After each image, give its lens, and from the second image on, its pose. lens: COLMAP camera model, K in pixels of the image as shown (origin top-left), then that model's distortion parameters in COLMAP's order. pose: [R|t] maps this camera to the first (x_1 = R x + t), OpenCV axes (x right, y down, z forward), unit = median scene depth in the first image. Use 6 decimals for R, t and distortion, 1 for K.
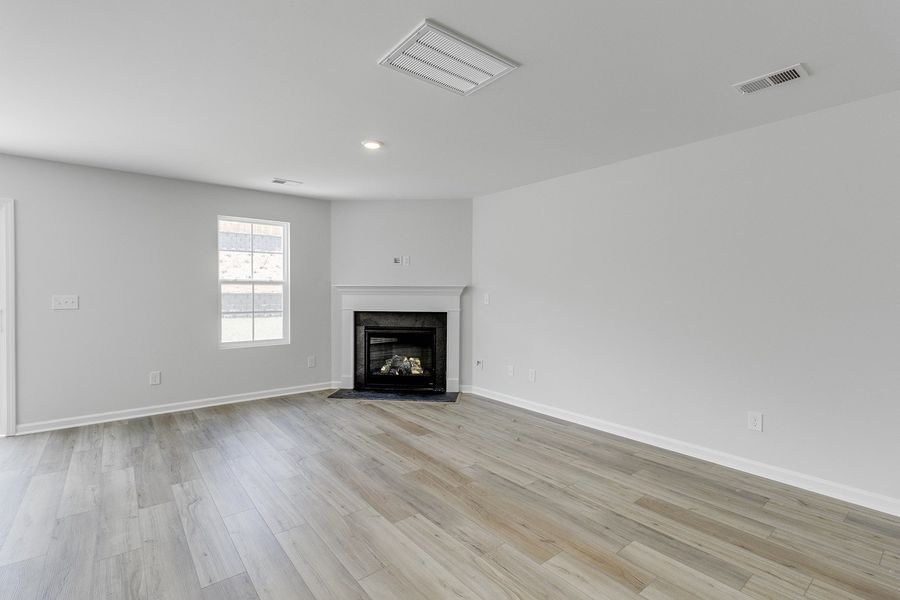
lens RADIAL K [[417.3, 0, 453.8], [0, 417.3, 298.5], [0, 0, 1]] dist [0.004490, -0.001102]
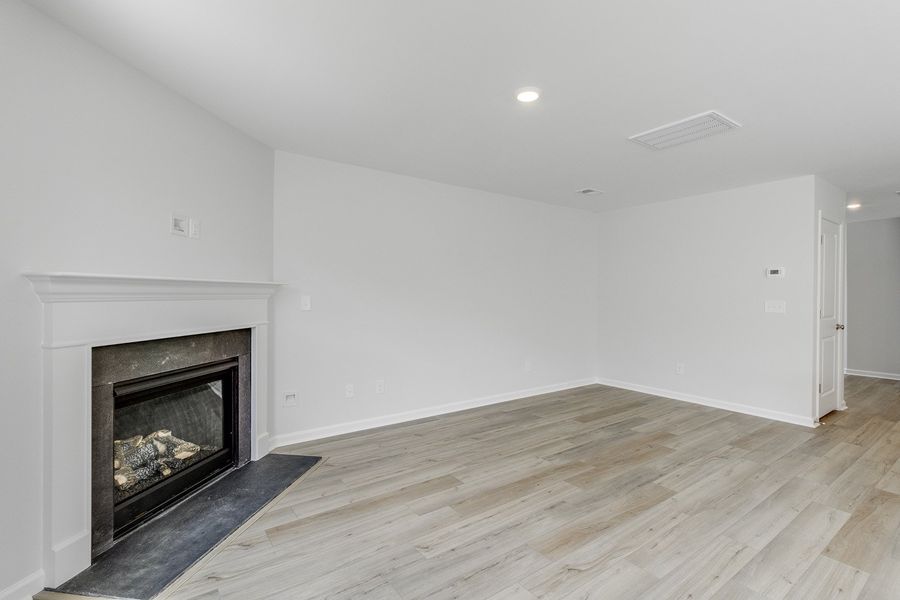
lens RADIAL K [[417.3, 0, 448.4], [0, 417.3, 294.4], [0, 0, 1]] dist [0.004490, -0.001102]
pose [[0.056534, -0.005011, 0.998388, -0.837432], [0.010185, 0.999938, 0.004442, -0.018760], [-0.998349, 0.009918, 0.056581, 0.972513]]
